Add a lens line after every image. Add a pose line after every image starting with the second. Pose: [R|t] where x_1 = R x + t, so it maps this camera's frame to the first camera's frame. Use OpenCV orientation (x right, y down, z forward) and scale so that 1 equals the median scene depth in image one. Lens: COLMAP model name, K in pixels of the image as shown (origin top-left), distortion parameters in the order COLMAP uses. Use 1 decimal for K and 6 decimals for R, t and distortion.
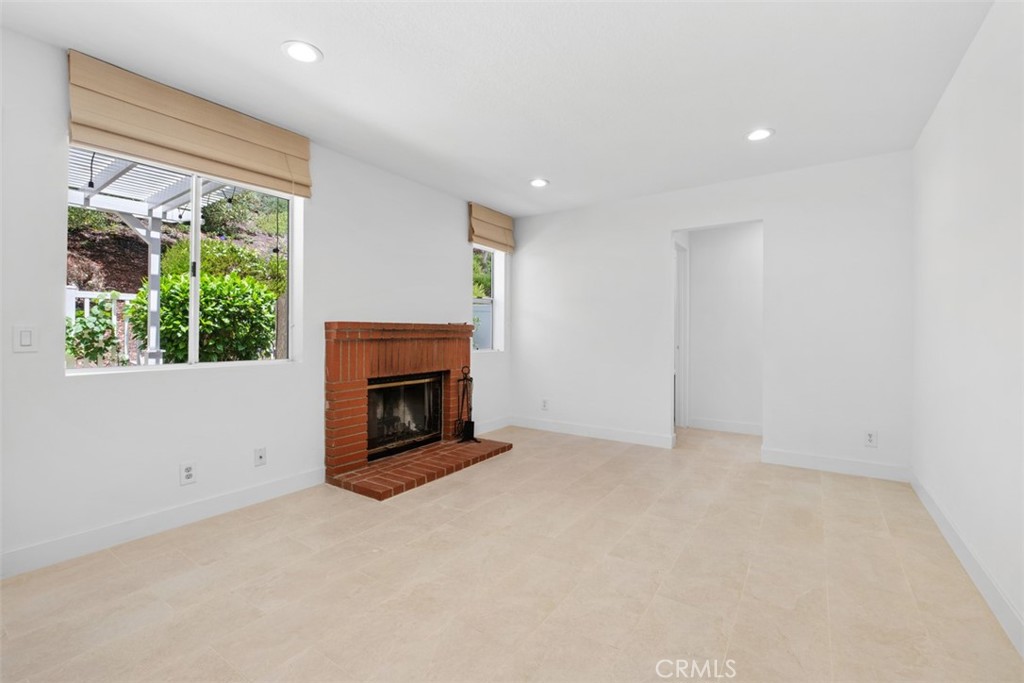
lens RADIAL K [[441.0, 0, 502.3], [0, 441.0, 335.2], [0, 0, 1]] dist [-0.001131, -0.001667]
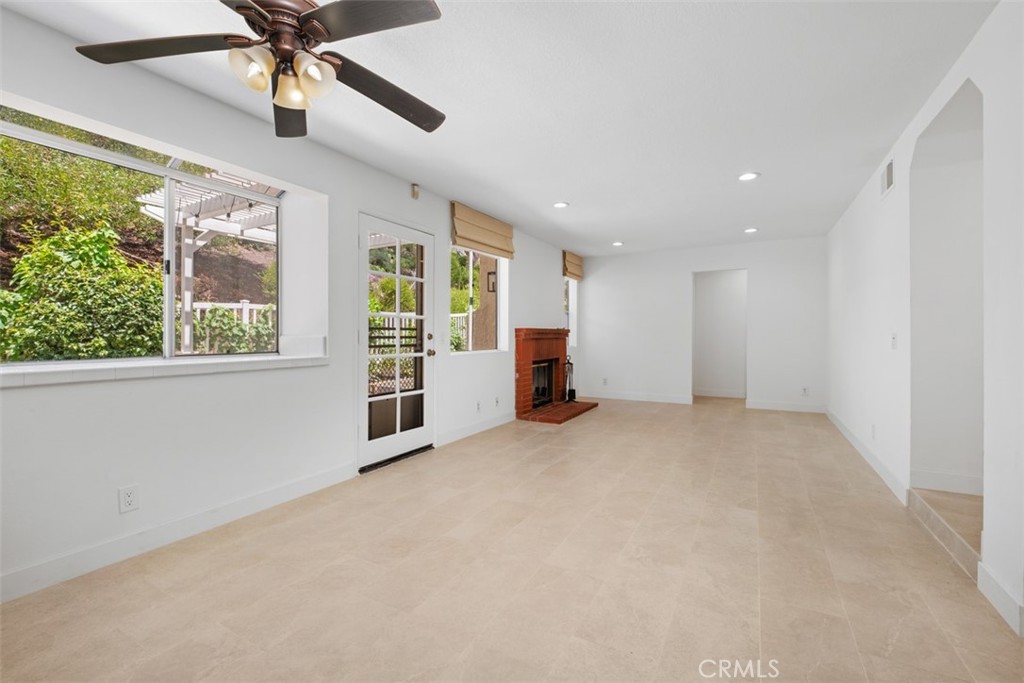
lens RADIAL K [[441.2, 0, 508.8], [0, 441.2, 338.1], [0, 0, 1]] dist [0.006649, -0.001017]
pose [[0.995015, -0.002977, 0.099678, -0.470117], [0.002861, 0.999995, 0.001312, 0.005267], [-0.099681, -0.001020, 0.995019, -0.583247]]
